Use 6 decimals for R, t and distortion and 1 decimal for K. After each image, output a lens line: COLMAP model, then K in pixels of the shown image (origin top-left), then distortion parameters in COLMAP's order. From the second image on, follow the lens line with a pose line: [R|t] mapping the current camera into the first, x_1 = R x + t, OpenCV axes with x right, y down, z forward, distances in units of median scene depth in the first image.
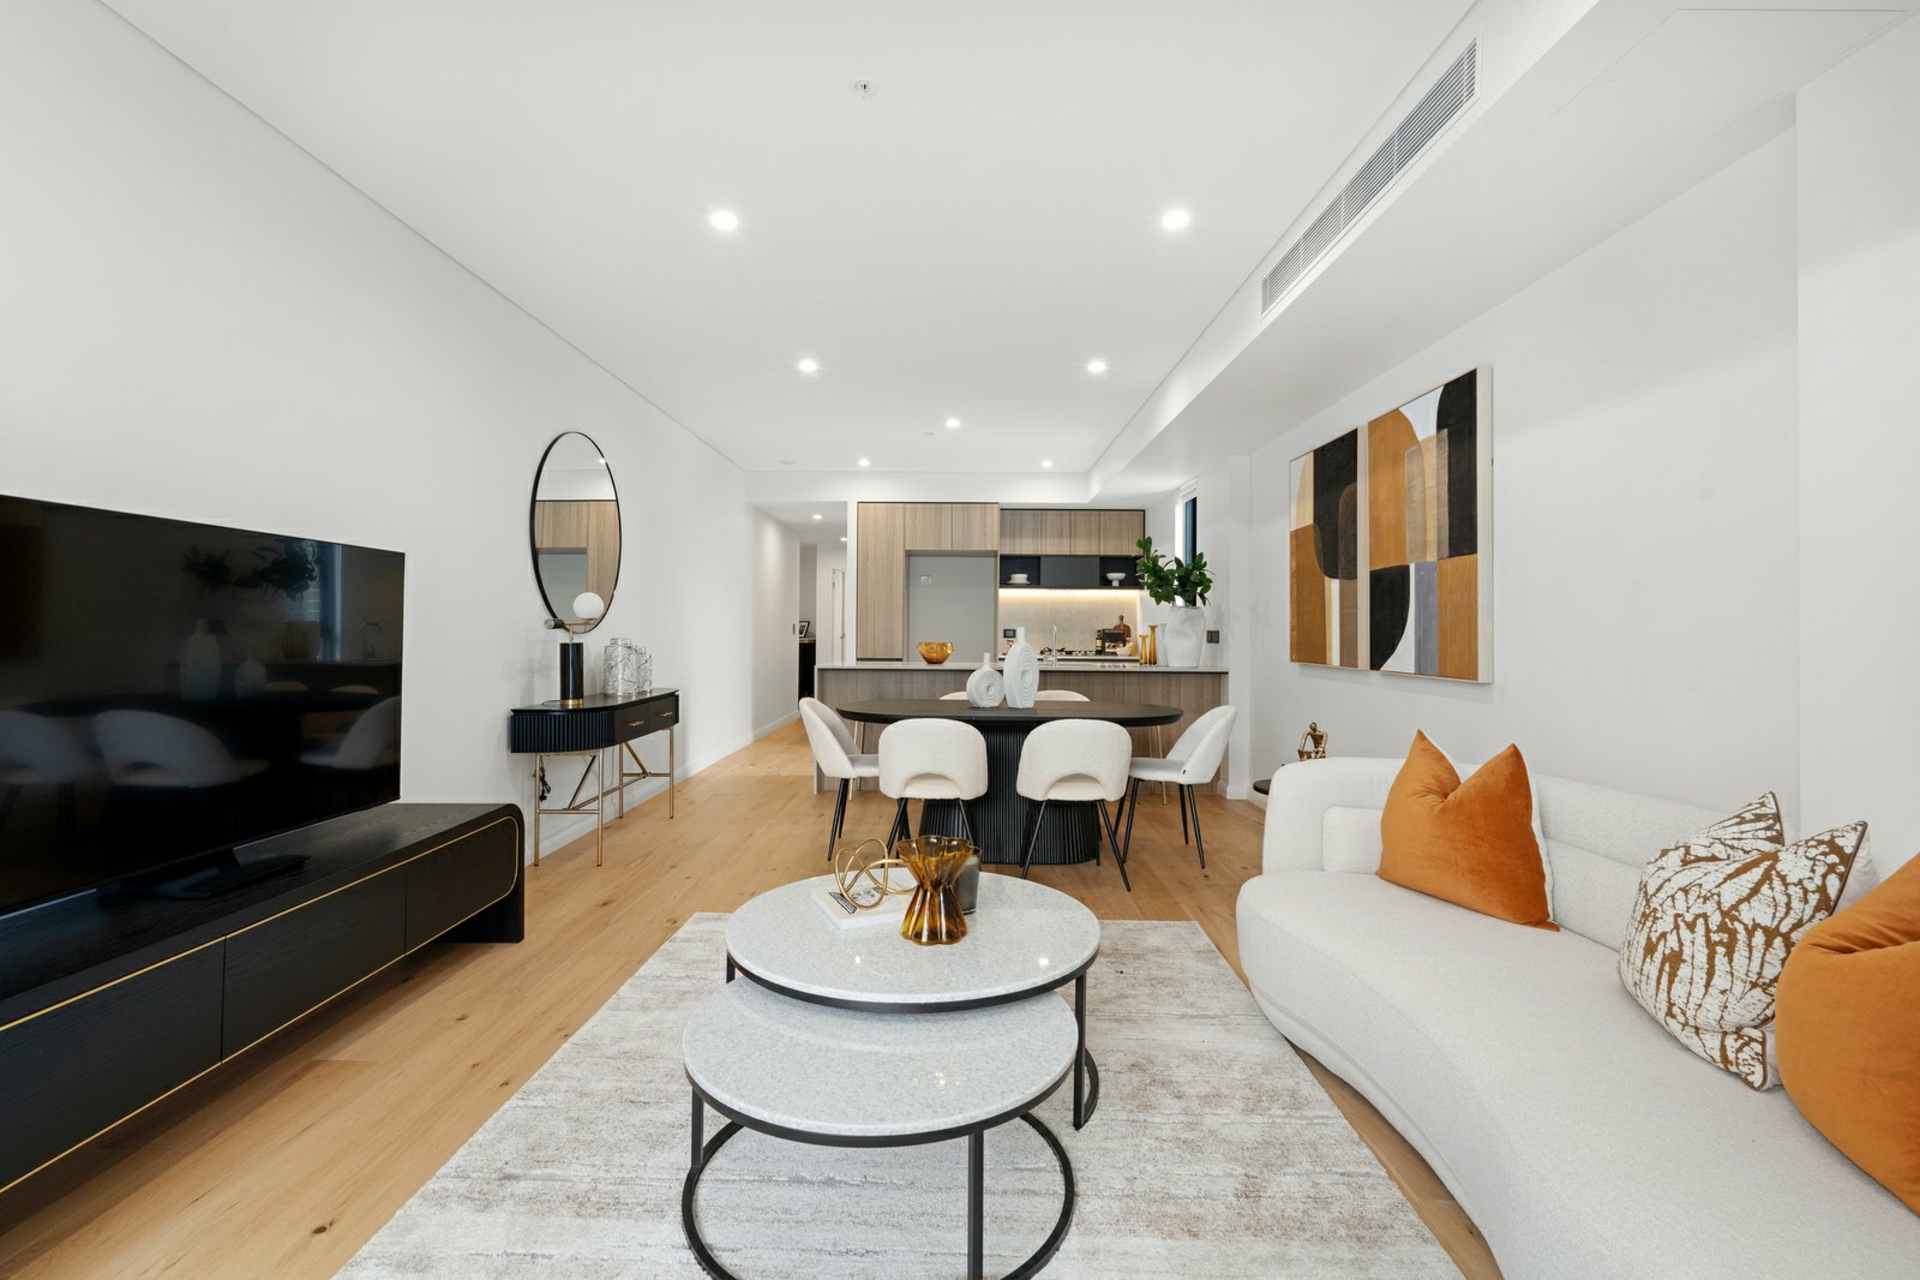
lens RADIAL K [[875.8, 0, 958.4], [0, 875.8, 612.2], [0, 0, 1]] dist [-0.000029, -0.000014]
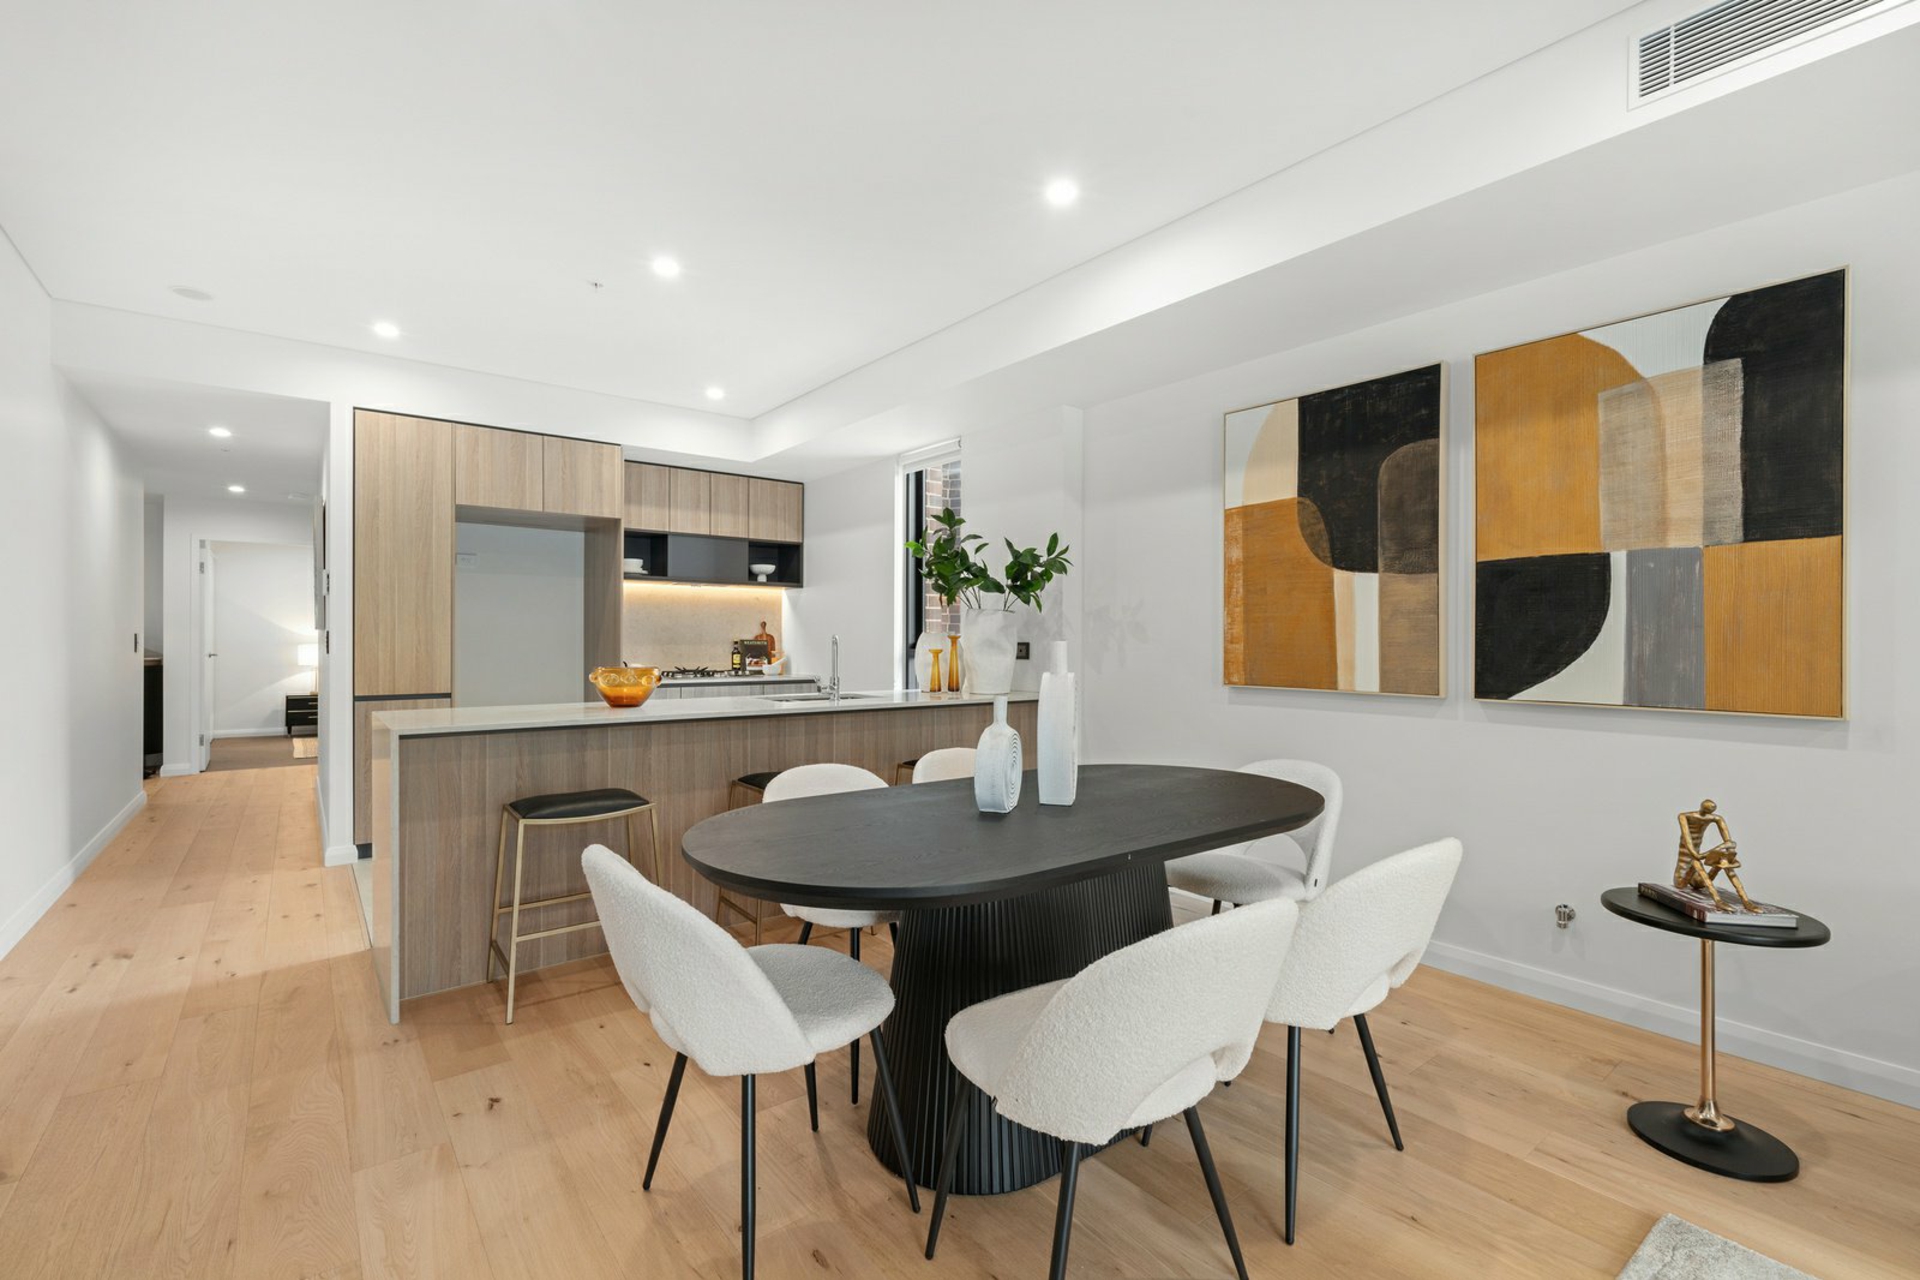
lens RADIAL K [[841.6, 0, 960.0], [0, 841.6, 640.0], [0, 0, 1]] dist [-0.003973, -0.000217]
pose [[0.780544, -0.003222, 0.625093, -0.147793], [-0.010655, 0.999773, 0.018458, 0.004718], [-0.625011, -0.021067, 0.780332, 0.359334]]
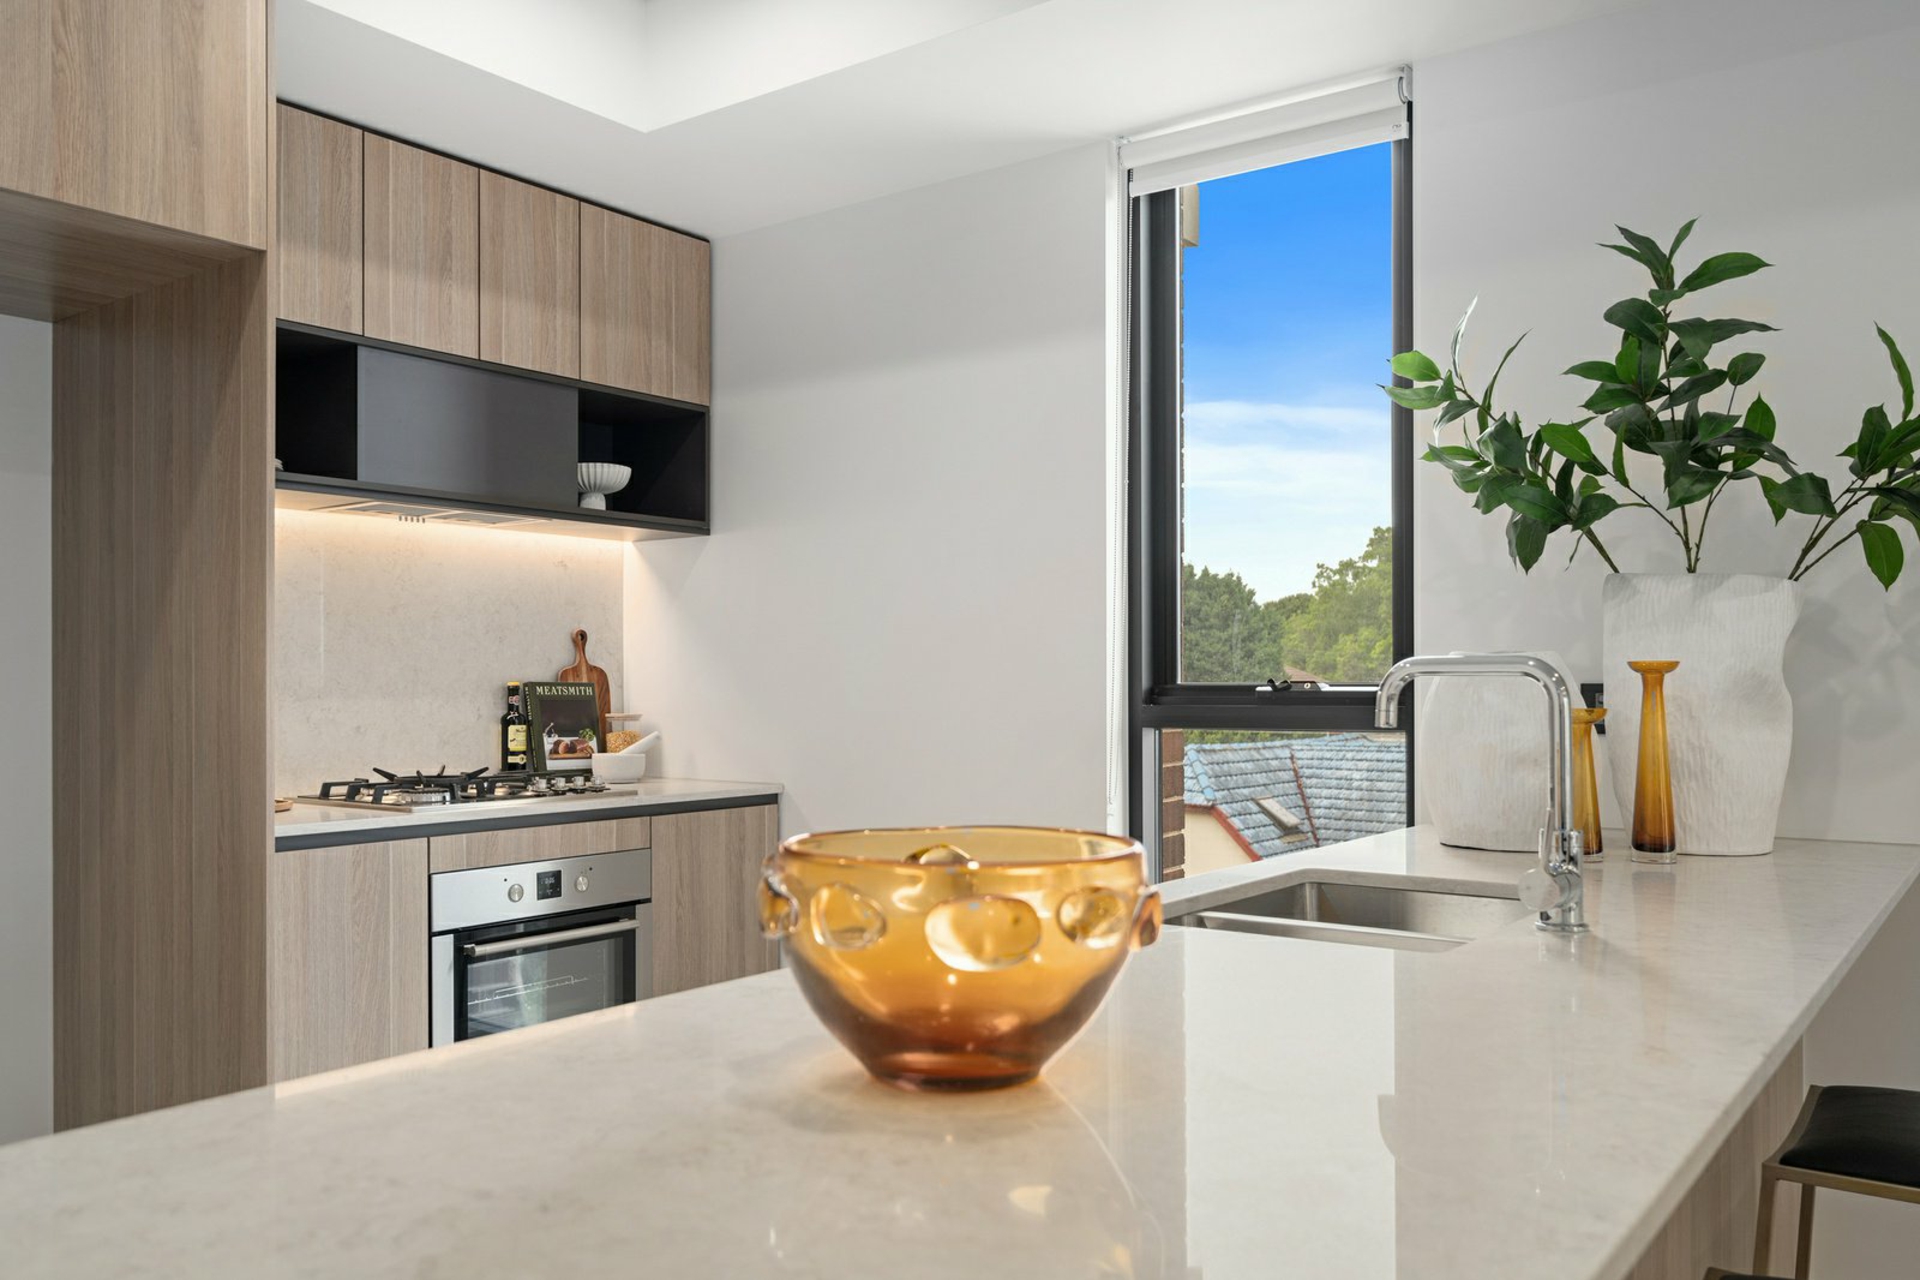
lens RADIAL K [[1485.0, 0, 964.6], [0, 1485.0, 672.7], [0, 0, 1]] dist [-0.000703, 0.008493]
pose [[0.588205, -0.002093, 0.808709, -0.118771], [-0.009699, 0.999906, 0.009642, 0.012155], [-0.808654, -0.013515, 0.588130, 0.703119]]
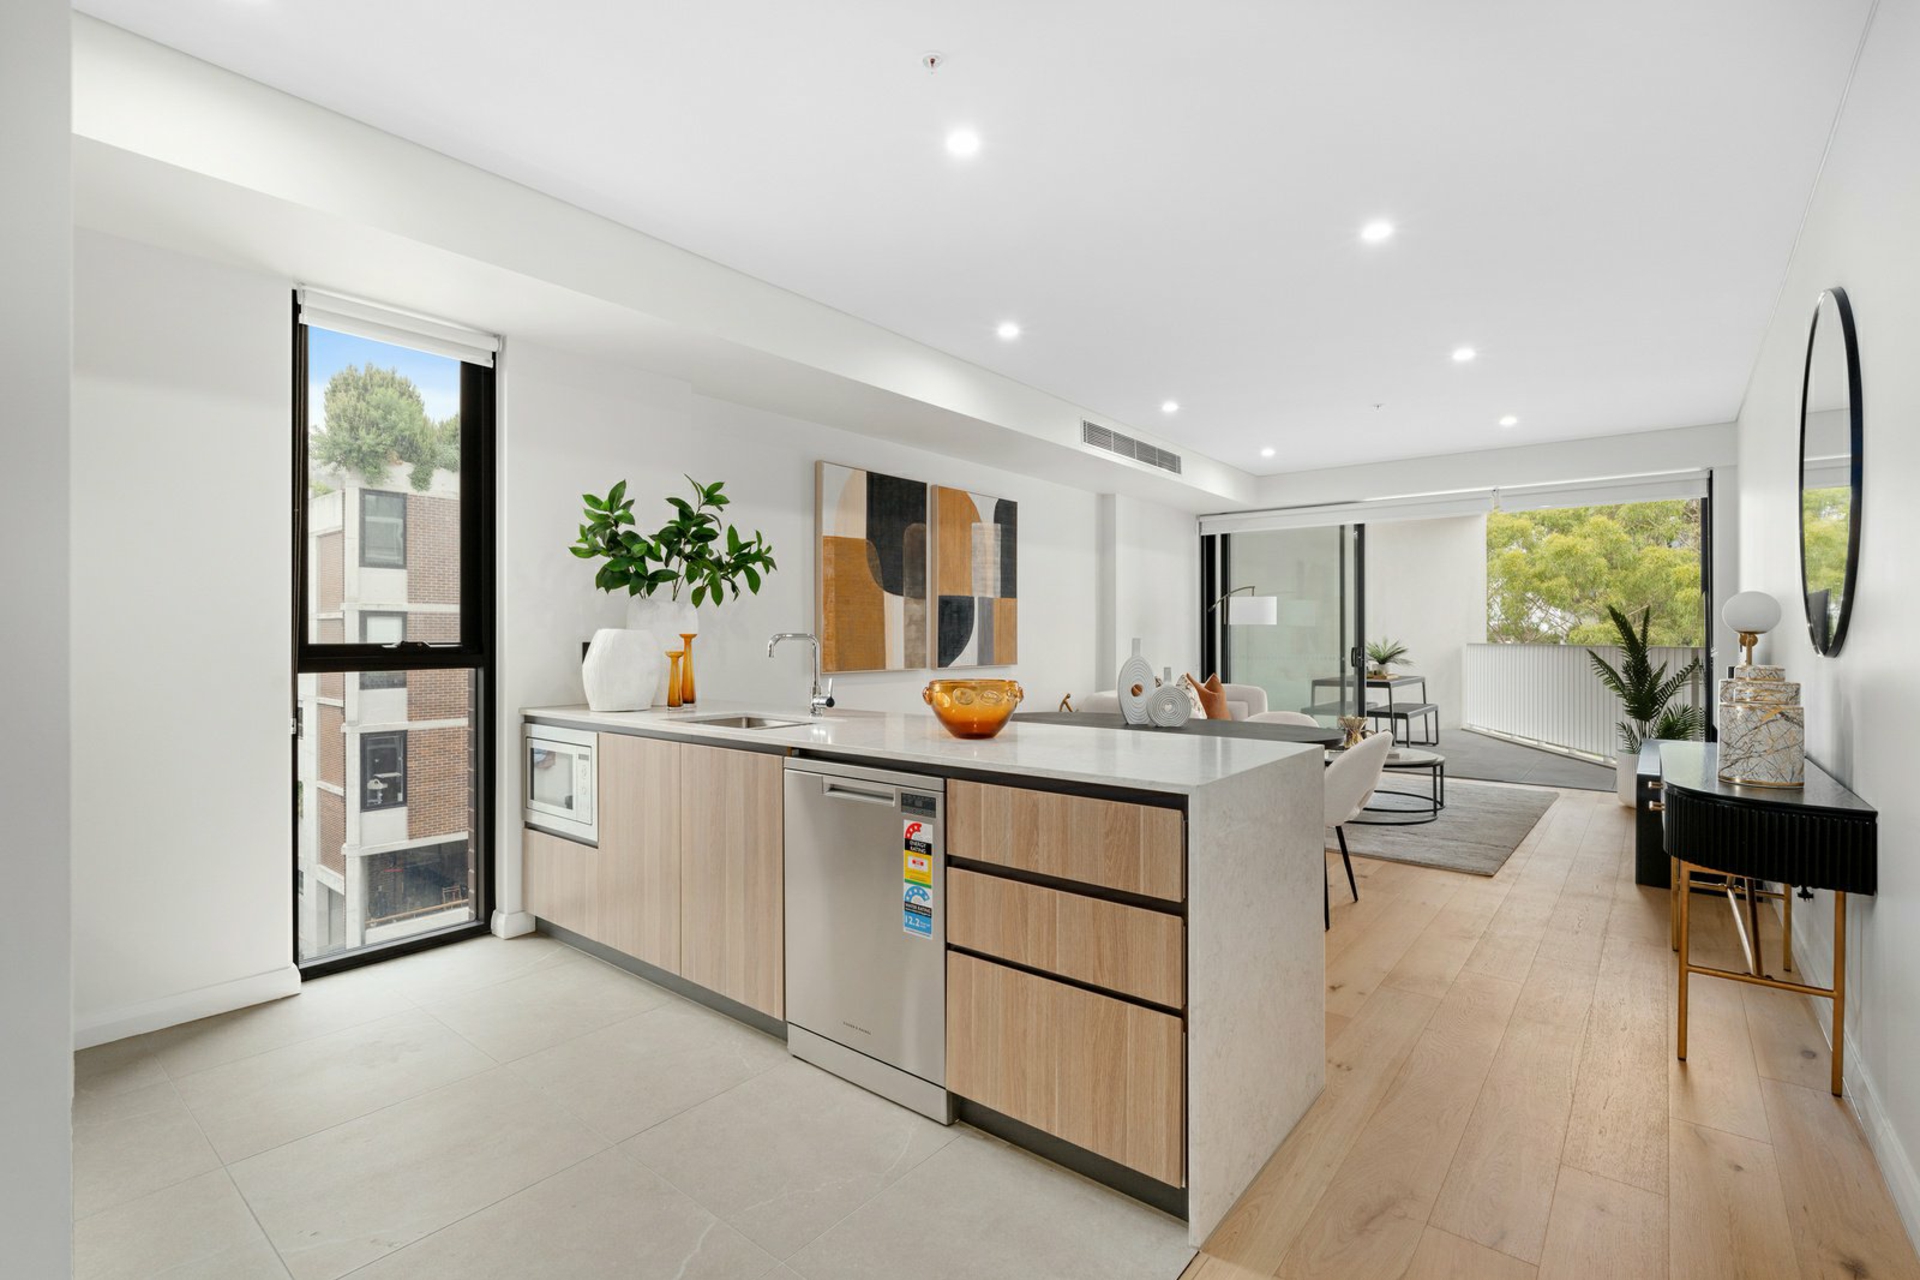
lens RADIAL K [[841.6, 0, 960.0], [0, 841.6, 640.0], [0, 0, 1]] dist [-0.003973, -0.000217]
pose [[-0.768046, -0.003766, 0.640383, -0.195477], [-0.012155, 0.999888, -0.008698, 0.016426], [-0.640279, -0.014464, -0.768006, 0.982357]]
